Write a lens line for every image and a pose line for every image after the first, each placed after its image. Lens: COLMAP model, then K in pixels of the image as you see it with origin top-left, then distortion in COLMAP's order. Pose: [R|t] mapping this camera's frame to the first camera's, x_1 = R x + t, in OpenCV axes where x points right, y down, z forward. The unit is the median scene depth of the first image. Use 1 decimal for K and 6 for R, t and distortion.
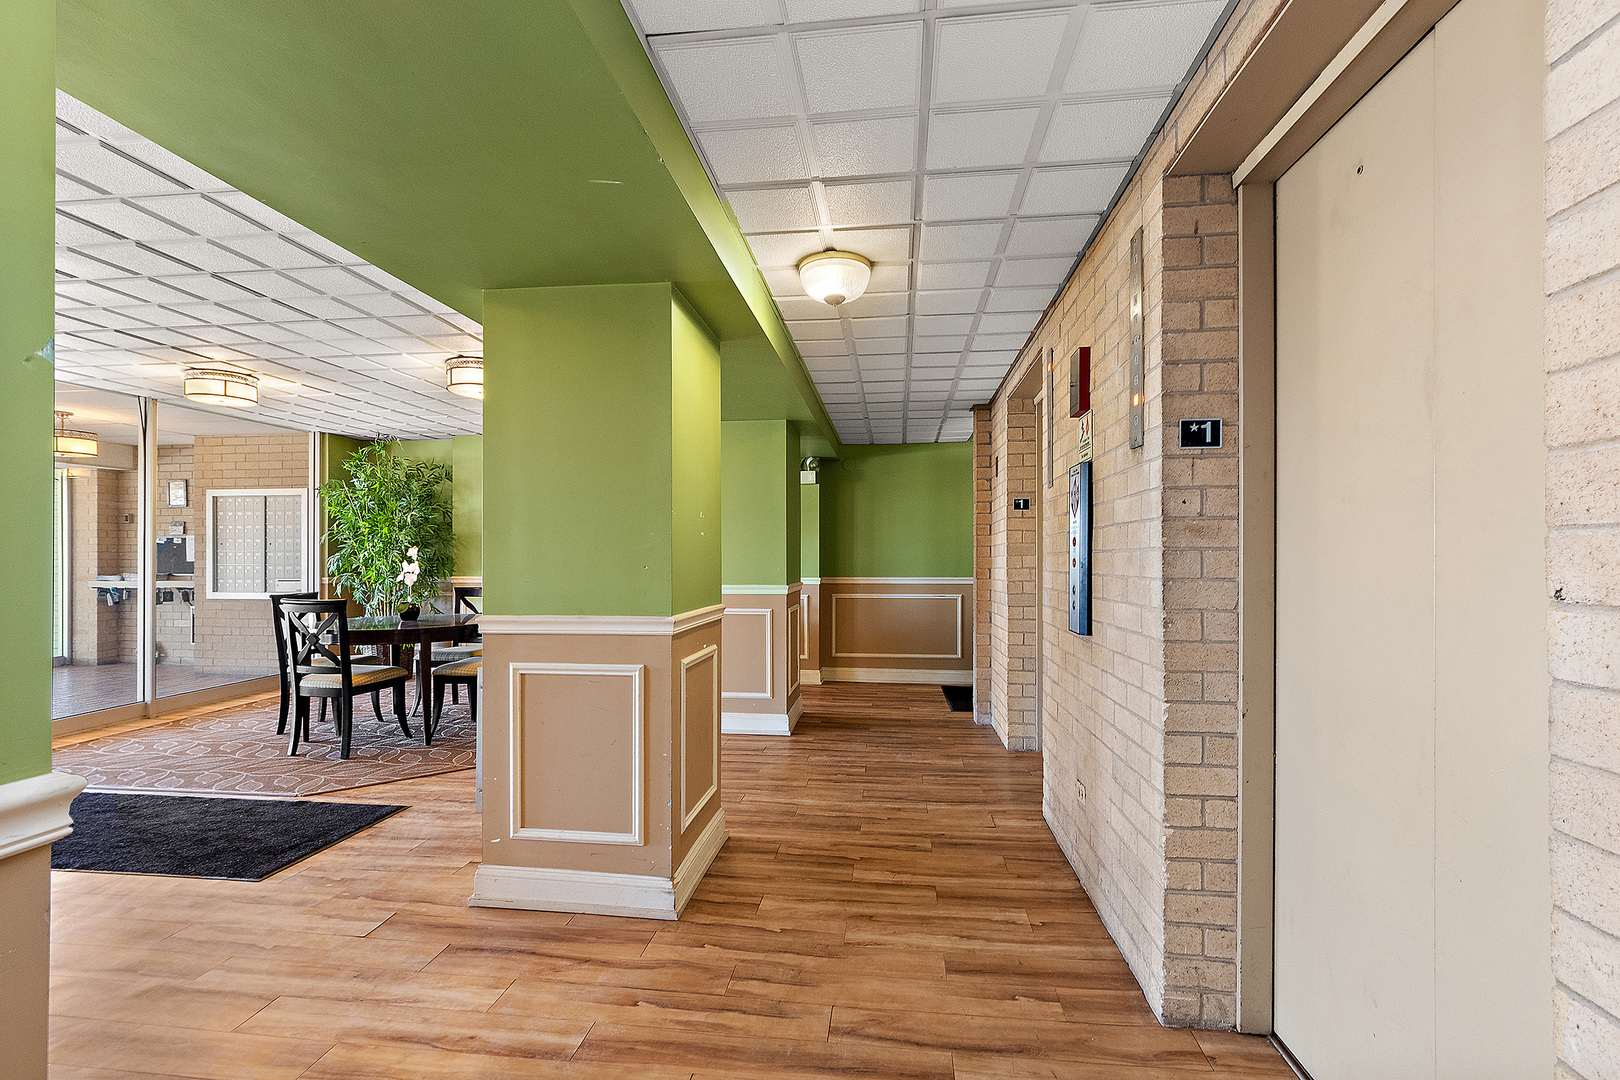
lens RADIAL K [[722.9, 0, 802.4], [0, 722.9, 549.2], [0, 0, 1]] dist [-0.006740, 0.000734]
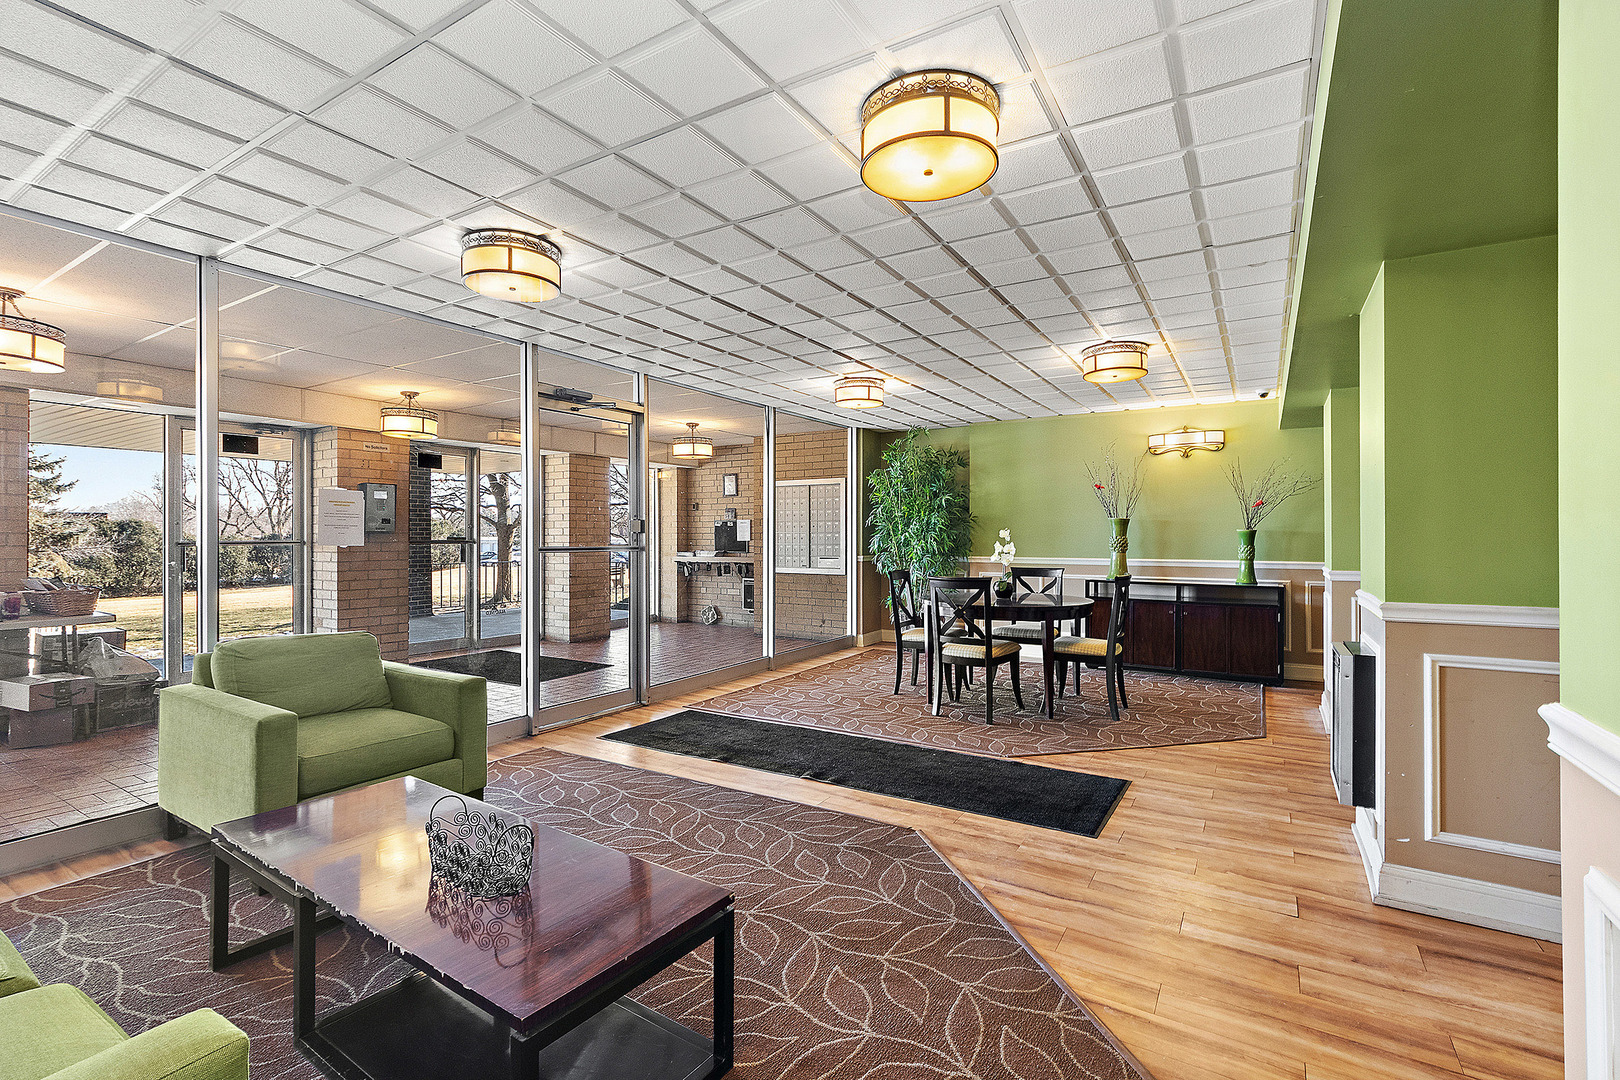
lens RADIAL K [[722.9, 0, 805.8], [0, 722.9, 535.4], [0, 0, 1]] dist [-0.006740, 0.000734]
pose [[0.908913, 0.002394, -0.416978, -0.319139], [0.000343, 0.999979, 0.006489, -0.000893], [0.416985, -0.006041, 0.908893, -0.077397]]
